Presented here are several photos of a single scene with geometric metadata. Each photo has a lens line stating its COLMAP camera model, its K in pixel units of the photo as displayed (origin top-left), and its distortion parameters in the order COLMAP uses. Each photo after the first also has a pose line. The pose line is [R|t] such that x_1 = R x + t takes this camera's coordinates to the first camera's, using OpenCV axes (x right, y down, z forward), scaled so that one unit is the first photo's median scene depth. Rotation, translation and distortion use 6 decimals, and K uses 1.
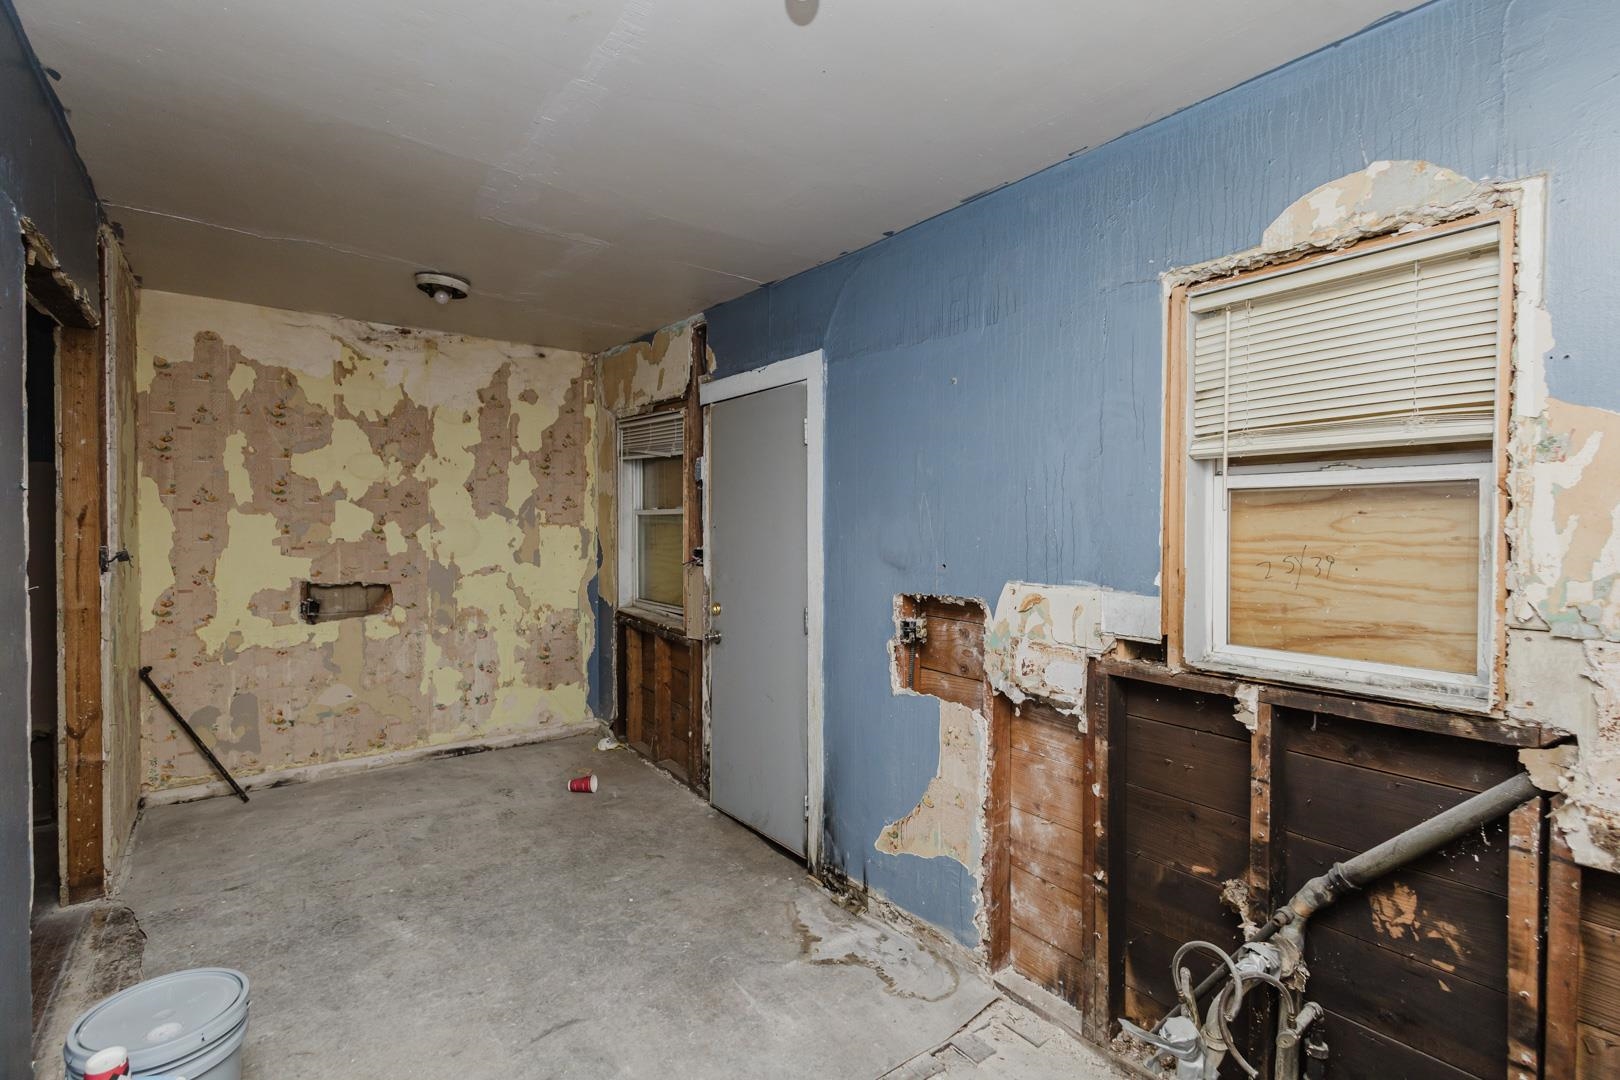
lens RADIAL K [[747.5, 0, 809.5], [0, 747.5, 538.8], [0, 0, 1]] dist [0.009333, -0.001343]
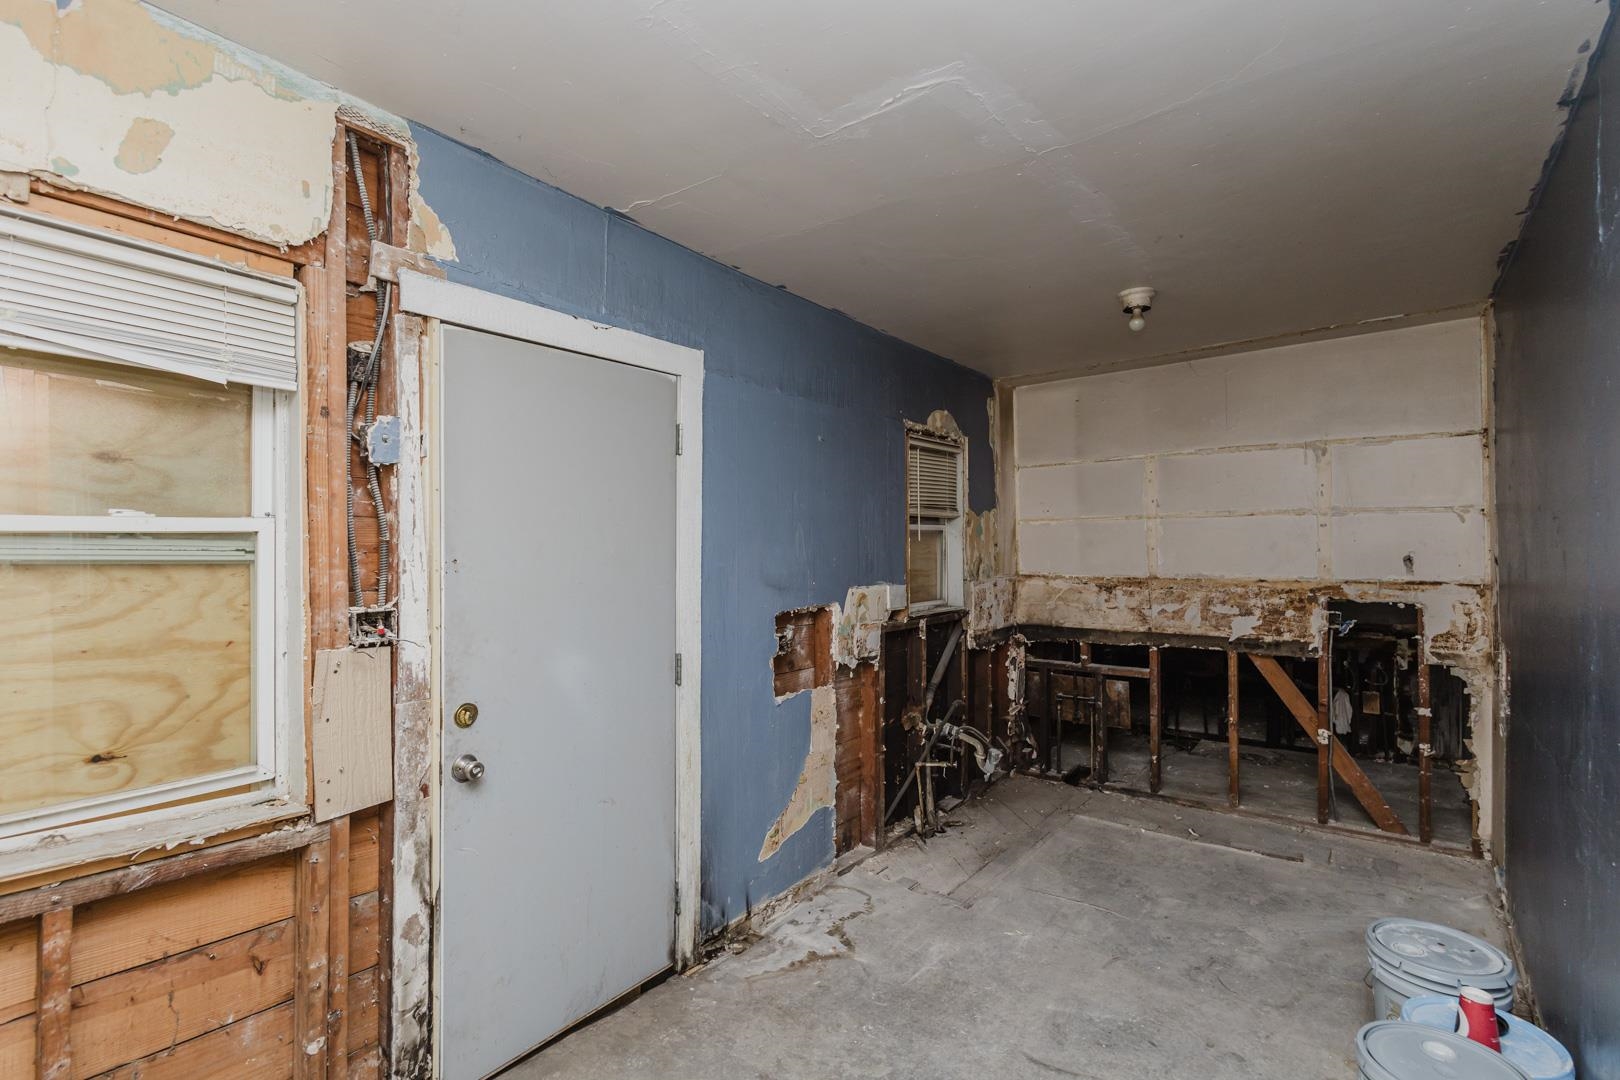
lens RADIAL K [[747.5, 0, 809.5], [0, 747.5, 537.5], [0, 0, 1]] dist [0.009333, -0.001343]
pose [[-0.258170, -0.003866, 0.966092, -1.026592], [0.013040, 0.999887, 0.007486, -0.048231], [-0.966011, 0.014531, -0.258091, 1.317343]]
